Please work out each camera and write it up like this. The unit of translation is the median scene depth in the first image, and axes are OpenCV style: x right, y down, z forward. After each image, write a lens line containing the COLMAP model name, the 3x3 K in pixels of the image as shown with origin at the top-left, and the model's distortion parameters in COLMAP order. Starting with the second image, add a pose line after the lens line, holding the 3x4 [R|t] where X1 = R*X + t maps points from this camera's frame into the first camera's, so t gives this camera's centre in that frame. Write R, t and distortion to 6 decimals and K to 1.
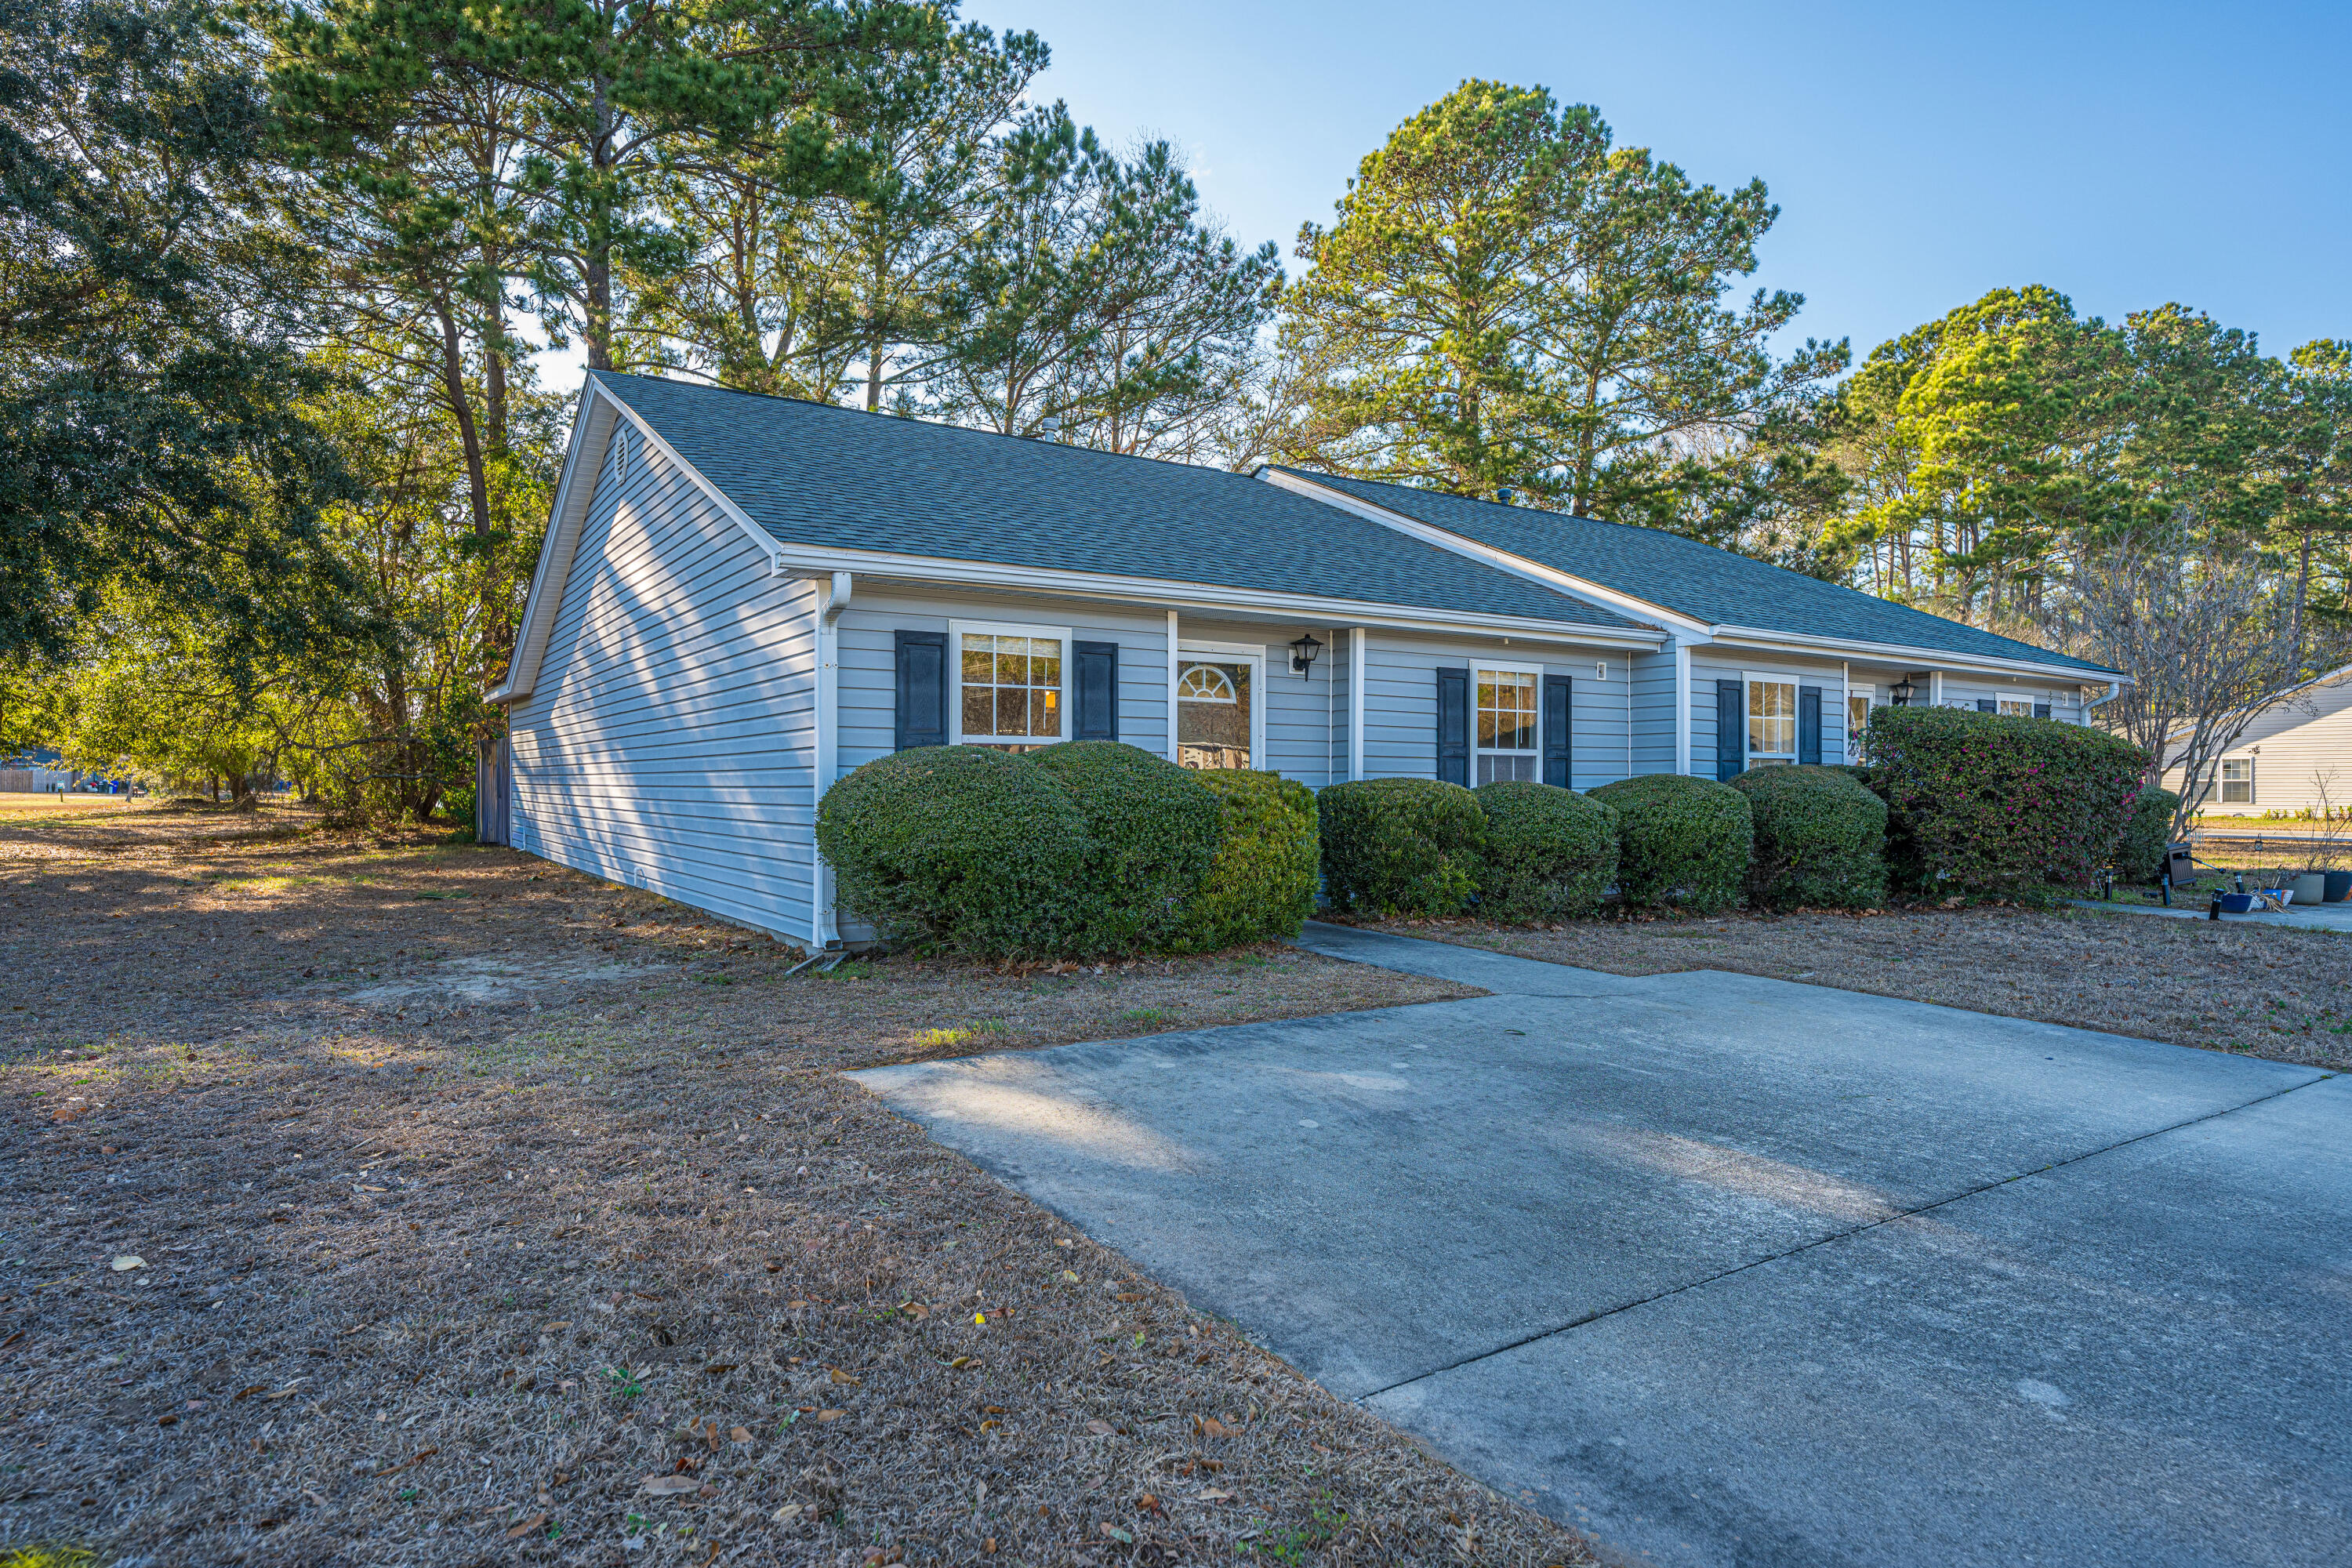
lens RADIAL K [[1334.4, 0, 1176.0], [0, 1334.4, 784.0], [0, 0, 1]] dist [-0.006202, -0.000091]
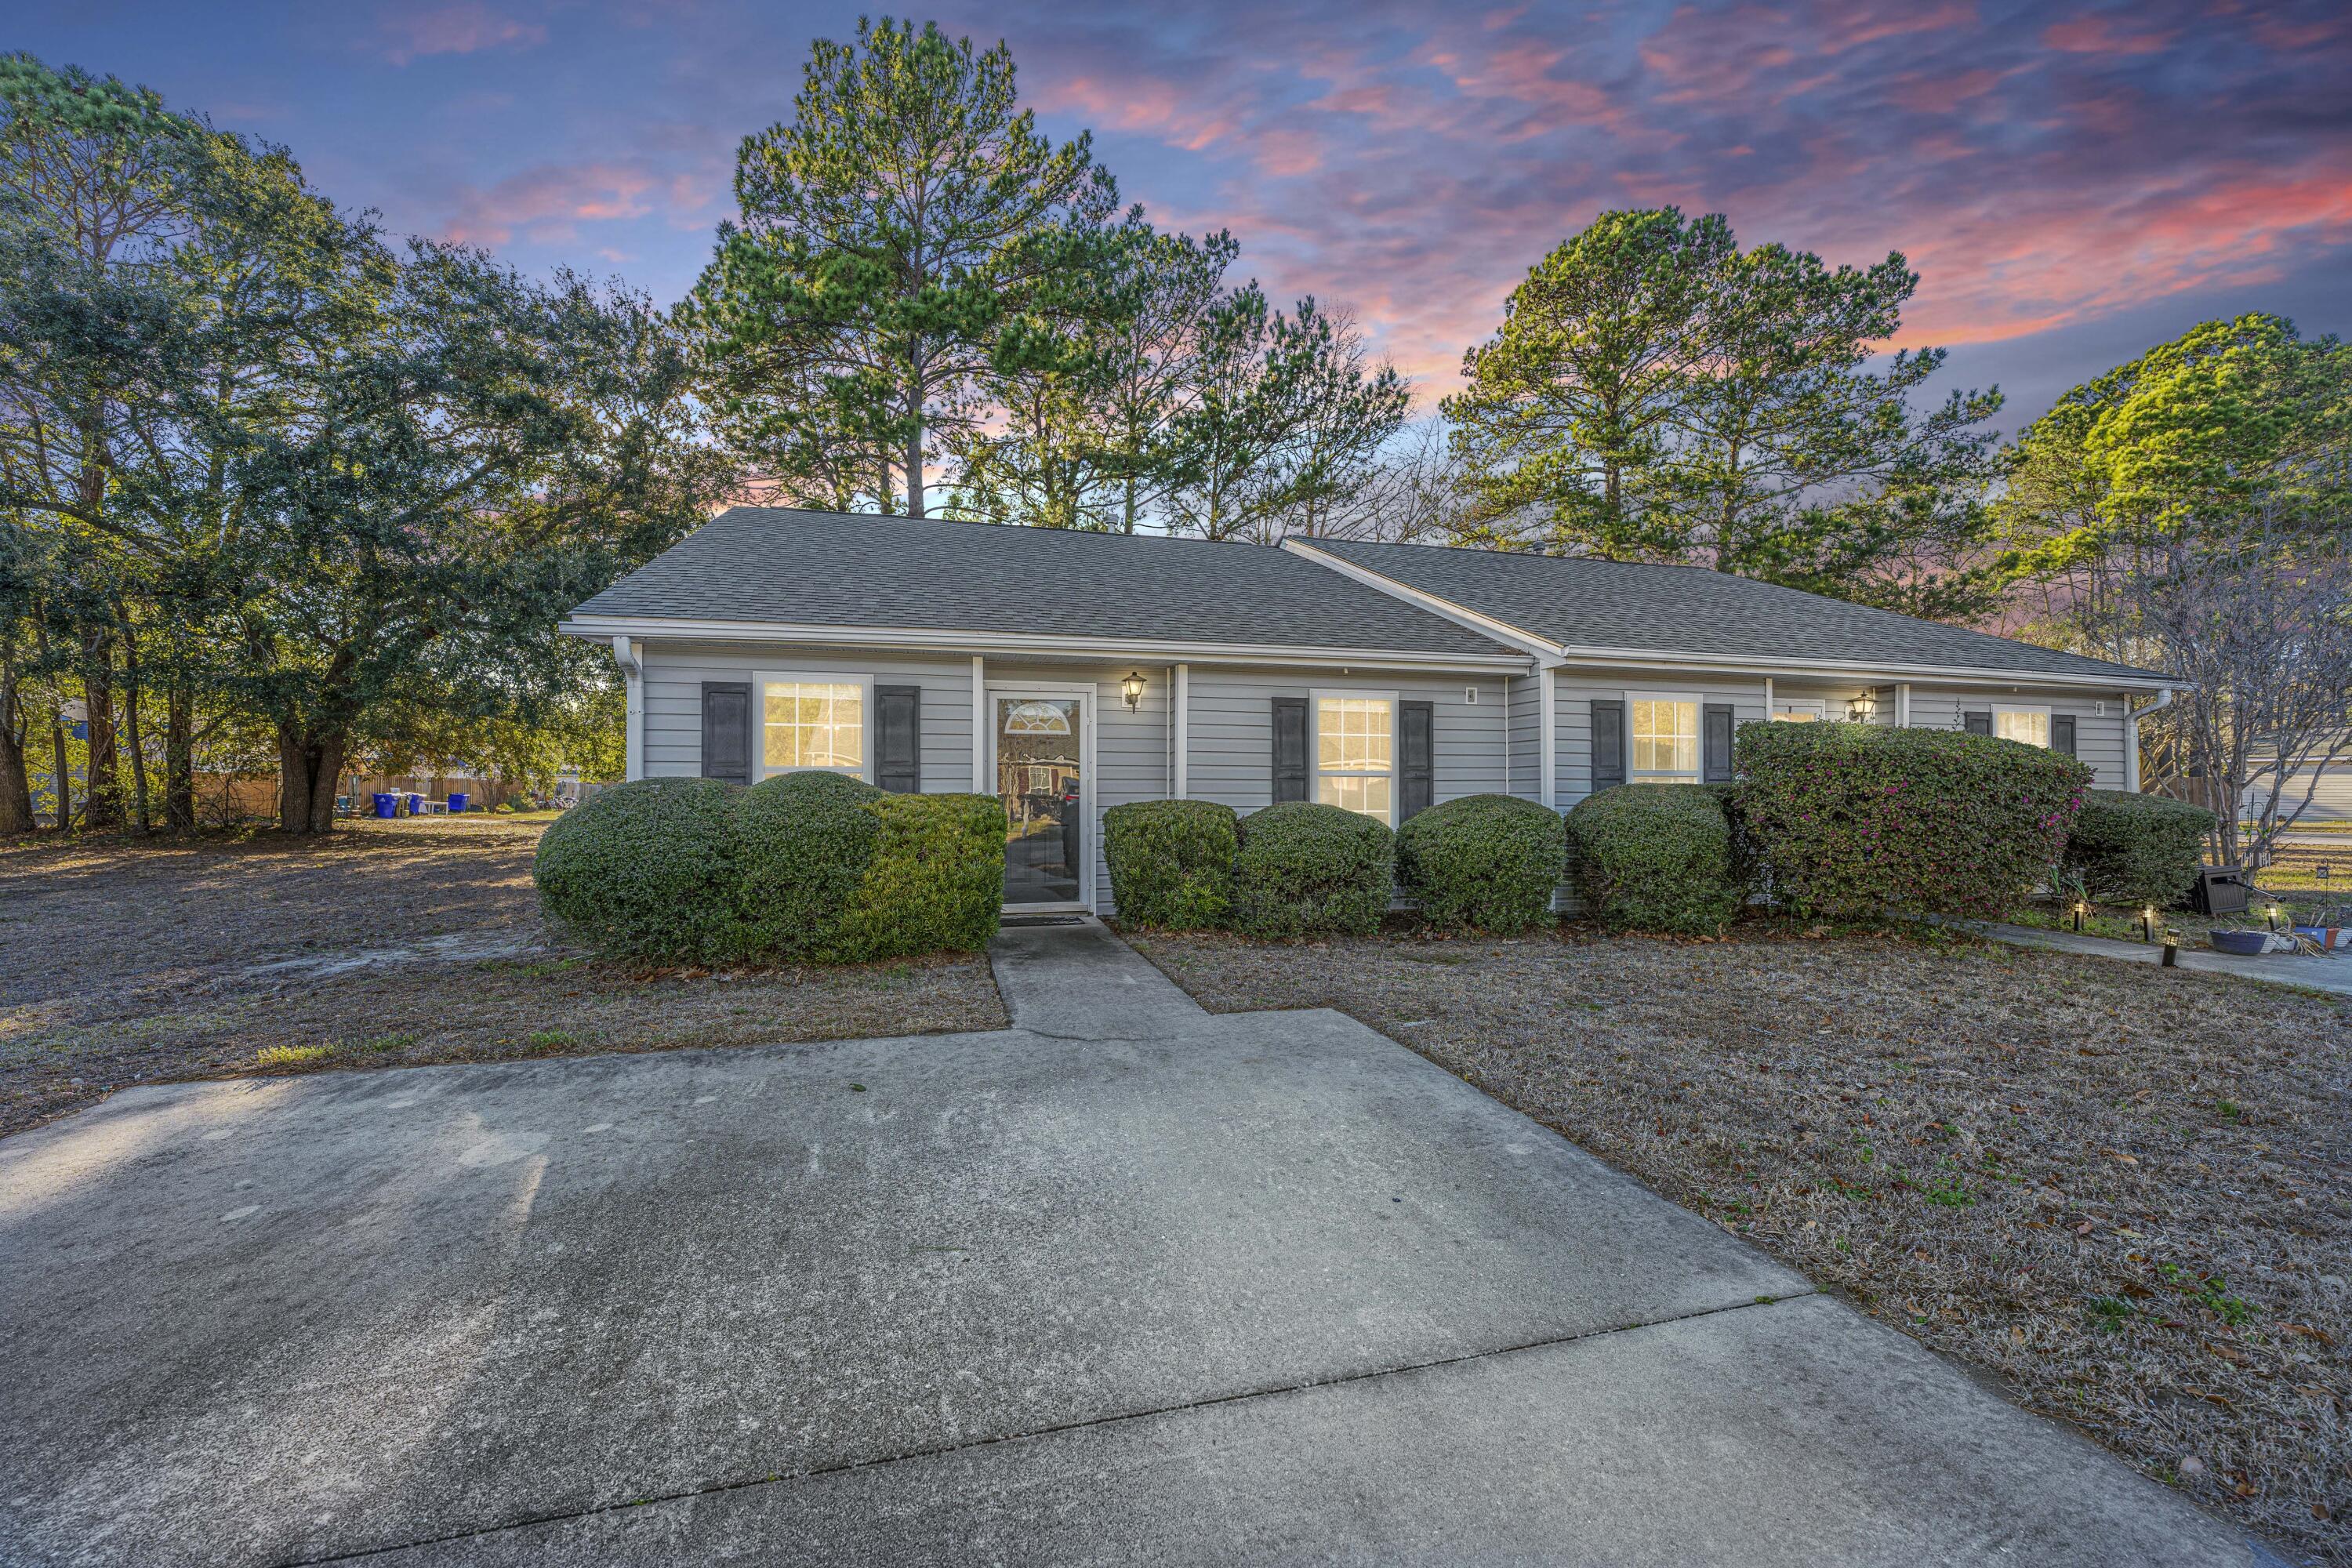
lens RADIAL K [[941.2, 0, 1175.9], [0, 941.2, 780.3], [0, 0, 1]] dist [-0.001463, -0.000334]
pose [[0.952173, -0.006752, -0.305485, 0.110219], [0.003344, 0.999926, -0.011677, -0.003179], [0.305542, 0.010097, 0.952125, 0.073056]]
